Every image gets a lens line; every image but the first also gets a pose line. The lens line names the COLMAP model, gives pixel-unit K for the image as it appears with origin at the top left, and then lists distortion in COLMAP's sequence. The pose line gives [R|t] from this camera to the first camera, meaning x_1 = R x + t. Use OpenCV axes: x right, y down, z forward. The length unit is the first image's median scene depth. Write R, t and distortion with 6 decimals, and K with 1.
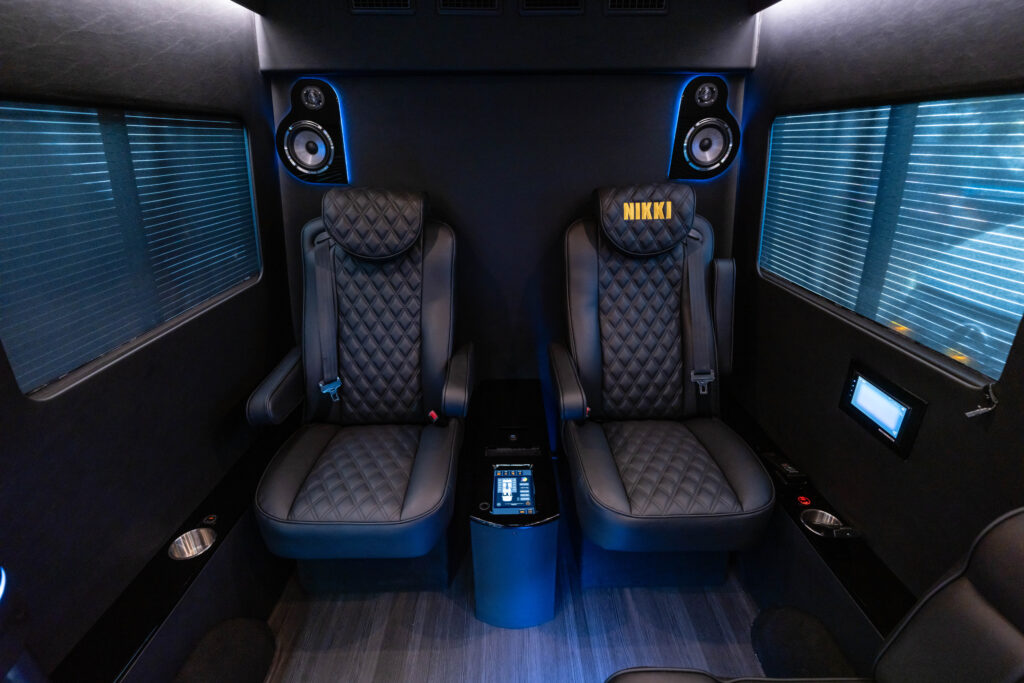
lens RADIAL K [[466.1, 0, 517.2], [0, 466.1, 346.0], [0, 0, 1]] dist [-0.008971, 0.002581]
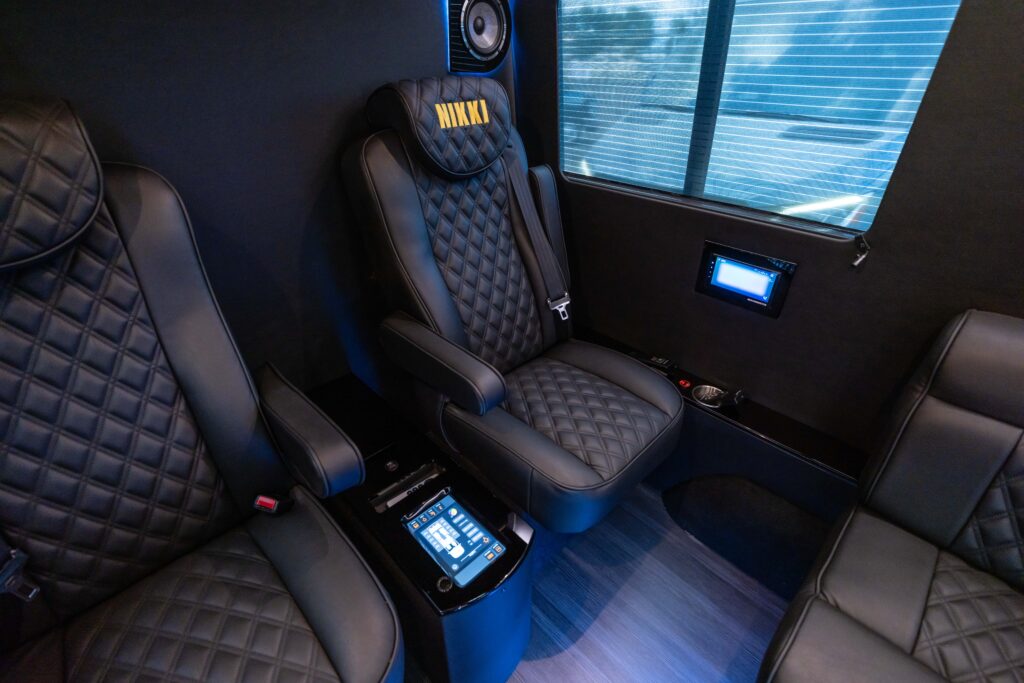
lens RADIAL K [[466.1, 0, 518.4], [0, 466.1, 339.1], [0, 0, 1]] dist [-0.008971, 0.002581]
pose [[0.724856, -0.347666, 0.594737, -0.226701], [0.265515, 0.937606, 0.224492, -0.091457], [-0.635678, -0.004812, 0.771940, 0.351485]]
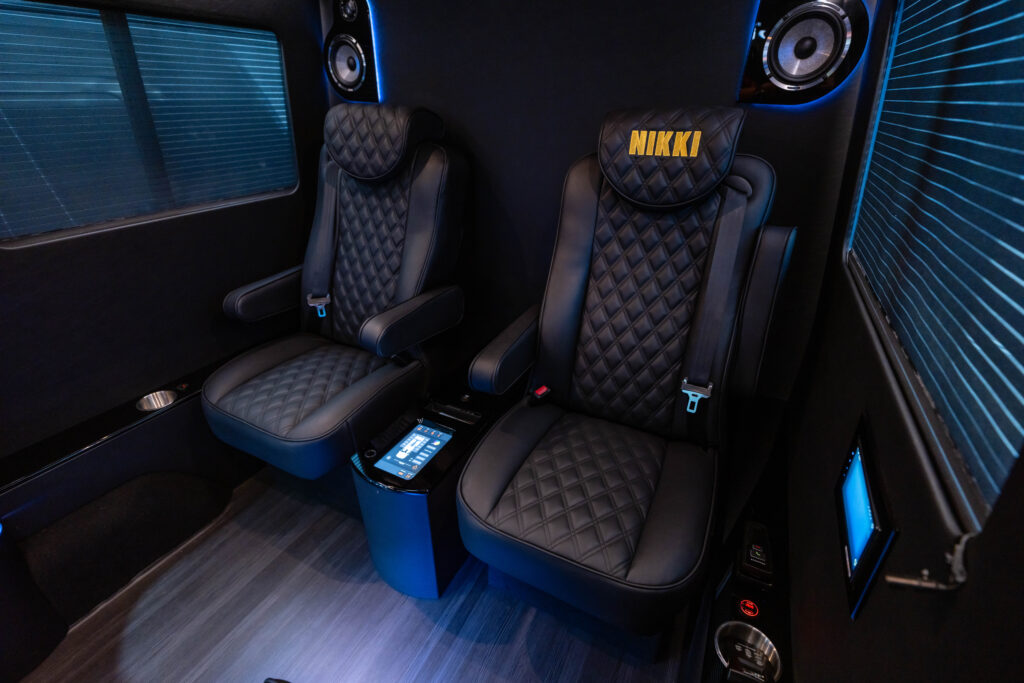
lens RADIAL K [[466.1, 0, 518.8], [0, 466.1, 345.7], [0, 0, 1]] dist [-0.008971, 0.002581]
pose [[0.881003, 0.230632, -0.413089, 0.440675], [-0.197761, 0.972715, 0.121308, -0.030420], [0.429795, -0.025180, 0.902575, 0.247857]]
